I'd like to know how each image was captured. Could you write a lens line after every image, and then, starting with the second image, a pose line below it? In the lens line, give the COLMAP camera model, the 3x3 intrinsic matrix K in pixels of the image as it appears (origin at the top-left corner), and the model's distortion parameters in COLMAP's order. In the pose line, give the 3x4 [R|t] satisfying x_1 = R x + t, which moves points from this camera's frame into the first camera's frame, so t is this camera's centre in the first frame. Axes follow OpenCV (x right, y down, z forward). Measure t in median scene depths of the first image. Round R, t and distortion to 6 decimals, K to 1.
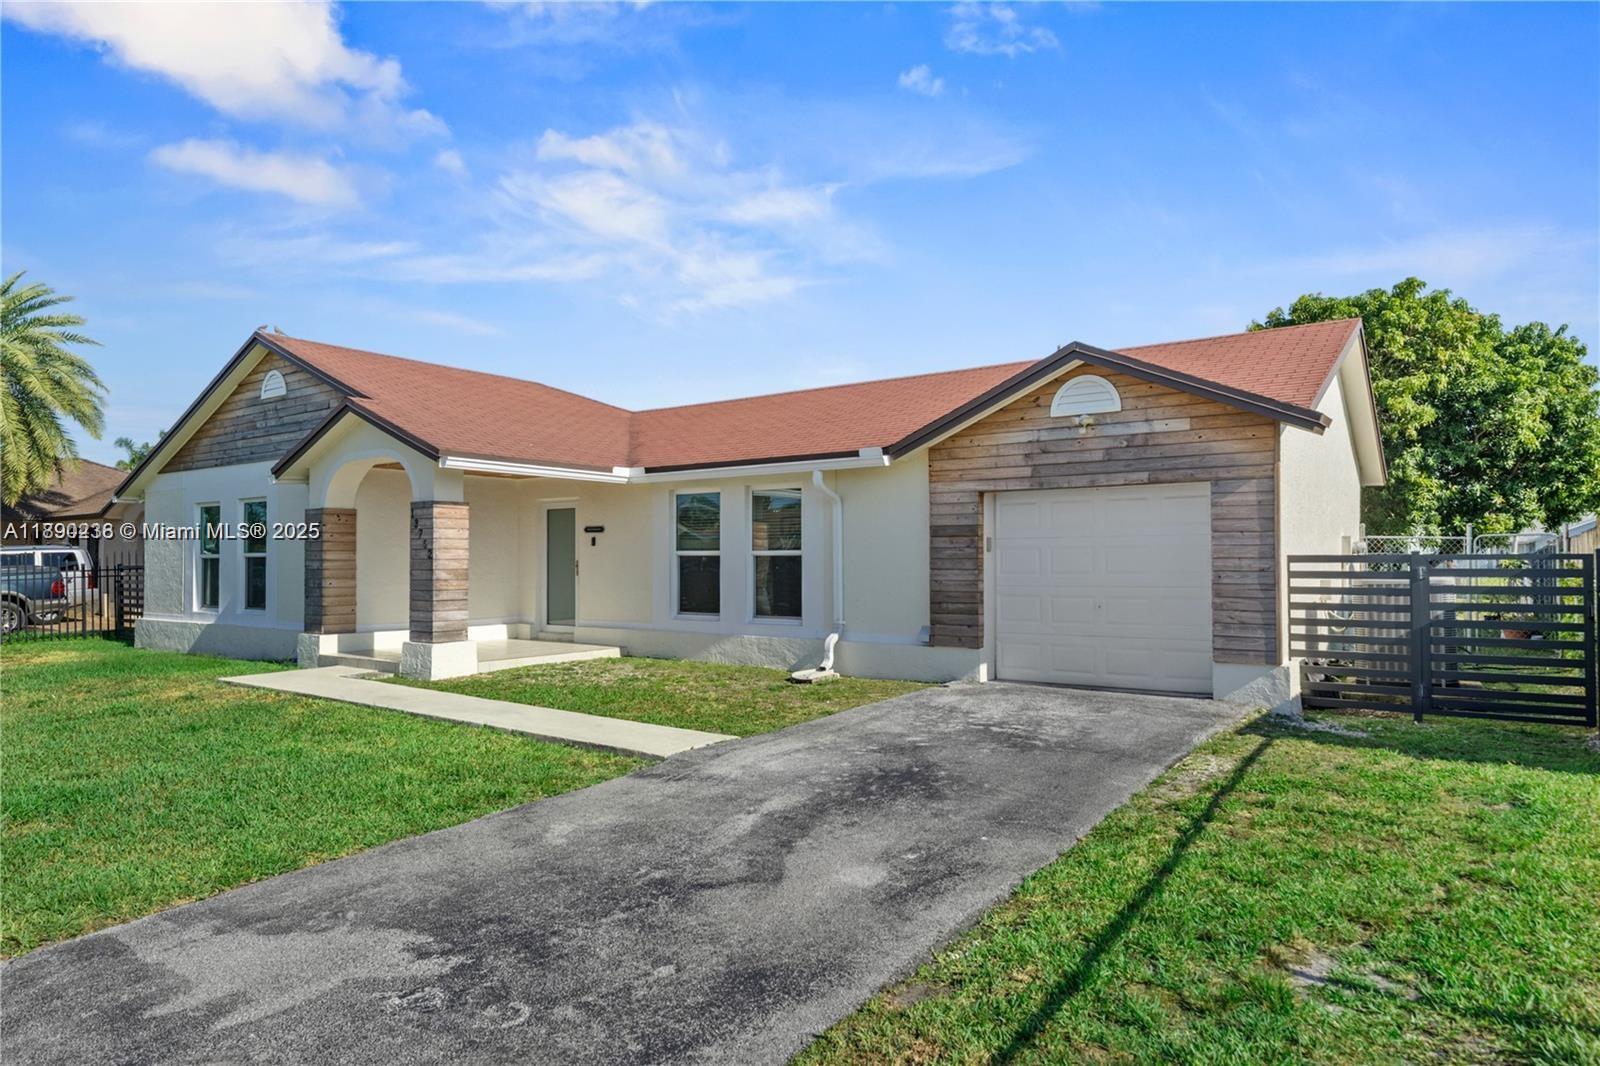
lens RADIAL K [[946.7, 0, 827.2], [0, 946.7, 532.8], [0, 0, 1]] dist [0.002052, 0.000358]
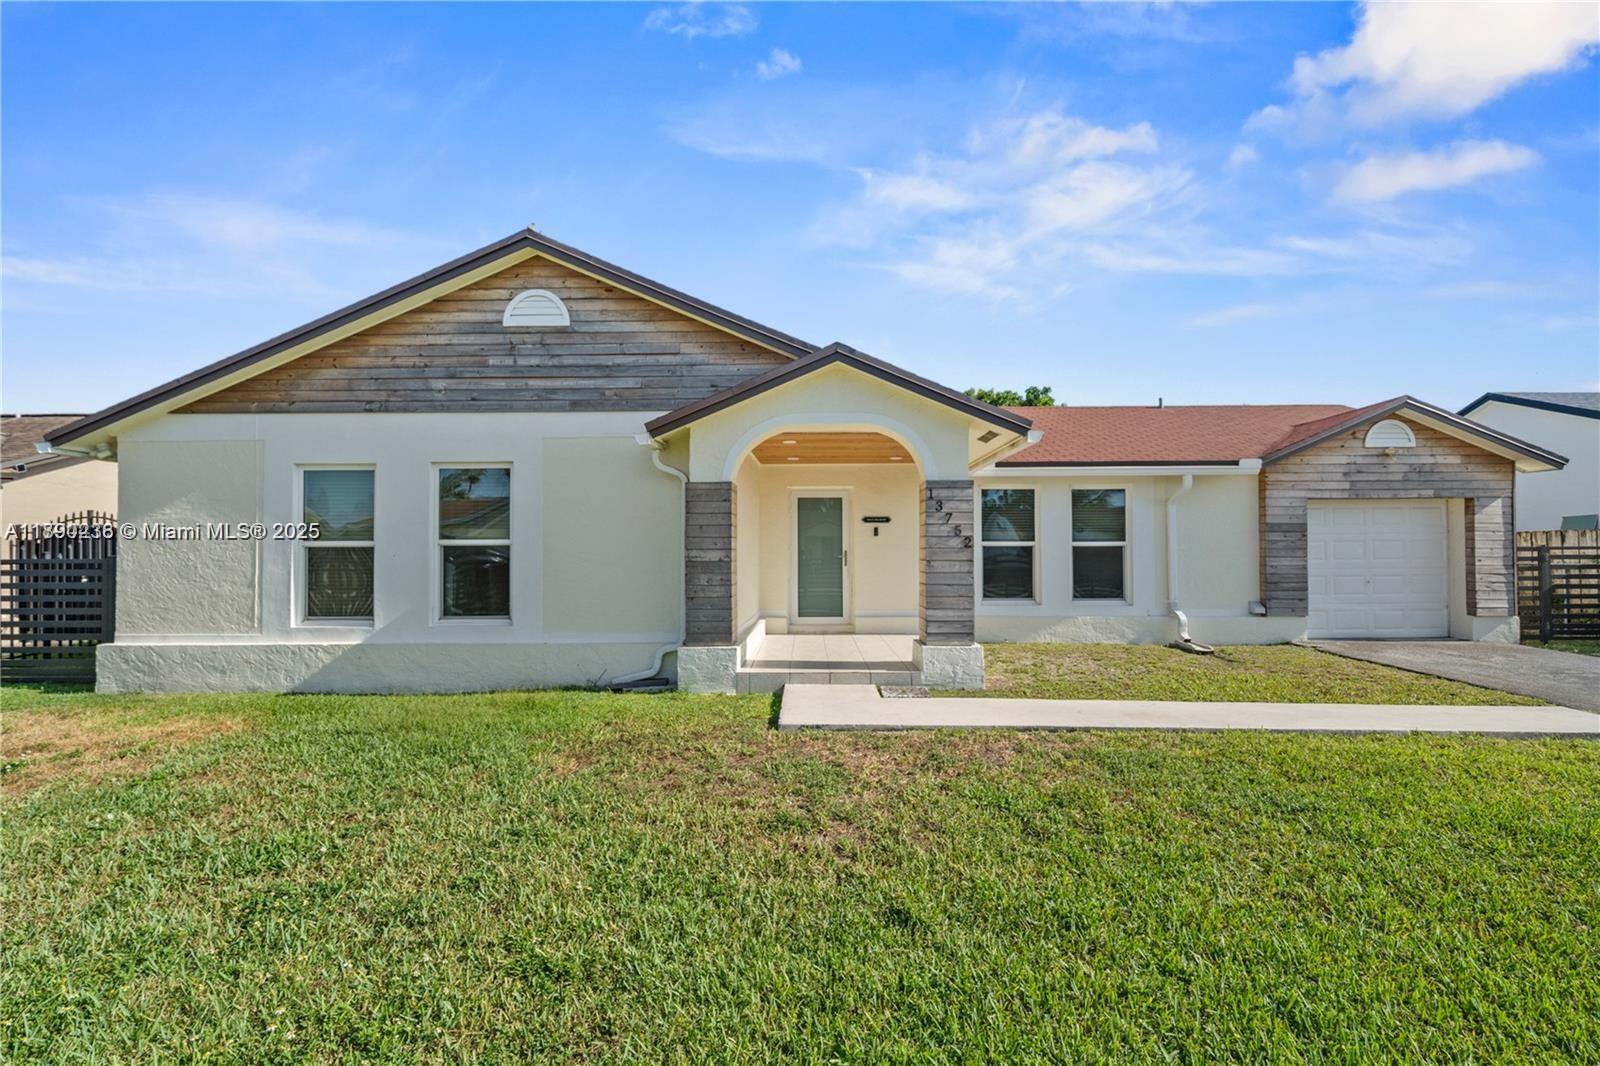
lens RADIAL K [[650.1, 0, 792.5], [0, 650.1, 535.5], [0, 0, 1]] dist [0.001473, -0.000388]
pose [[0.829730, 0.013956, 0.557990, -0.916913], [-0.015321, 0.999880, -0.002226, 0.021047], [-0.557954, -0.006702, 0.829845, 0.621208]]
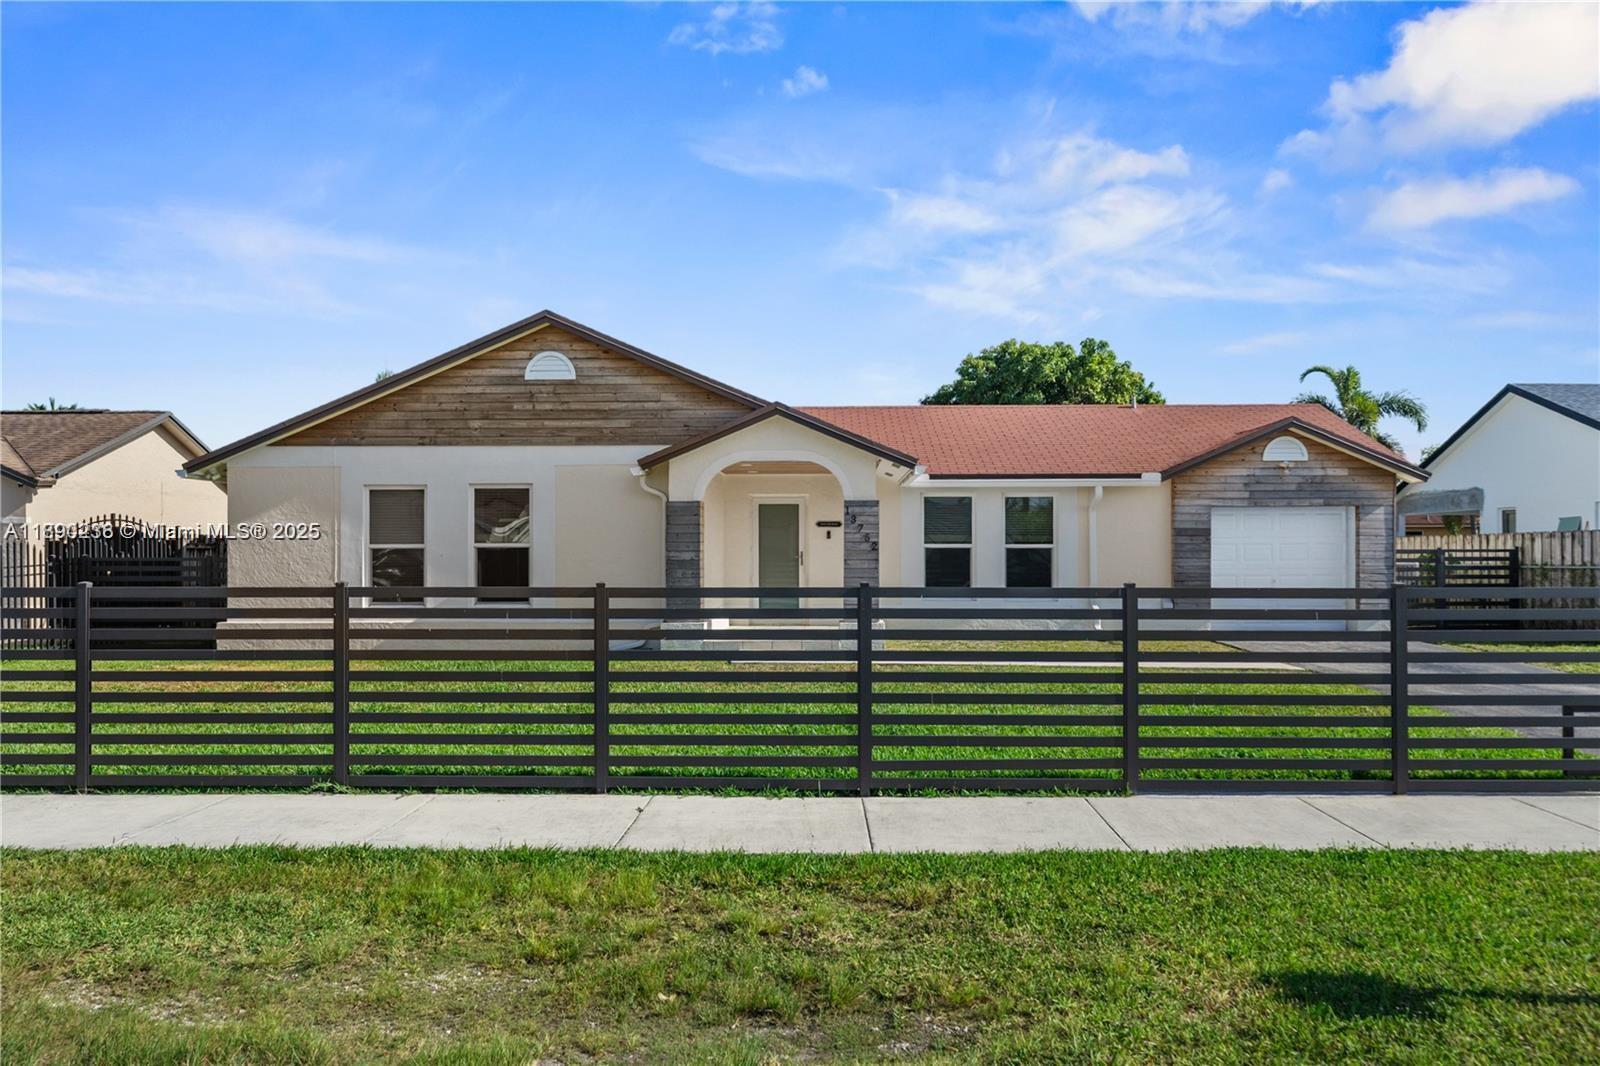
lens RADIAL K [[1082.3, 0, 794.4], [0, 1082.3, 534.6], [0, 0, 1]] dist [0.000794, 0.000170]
pose [[0.831079, 0.010252, 0.556060, -1.290953], [-0.017239, 0.999825, 0.007331, 0.000290], [-0.555887, -0.015678, 0.831110, -0.054011]]
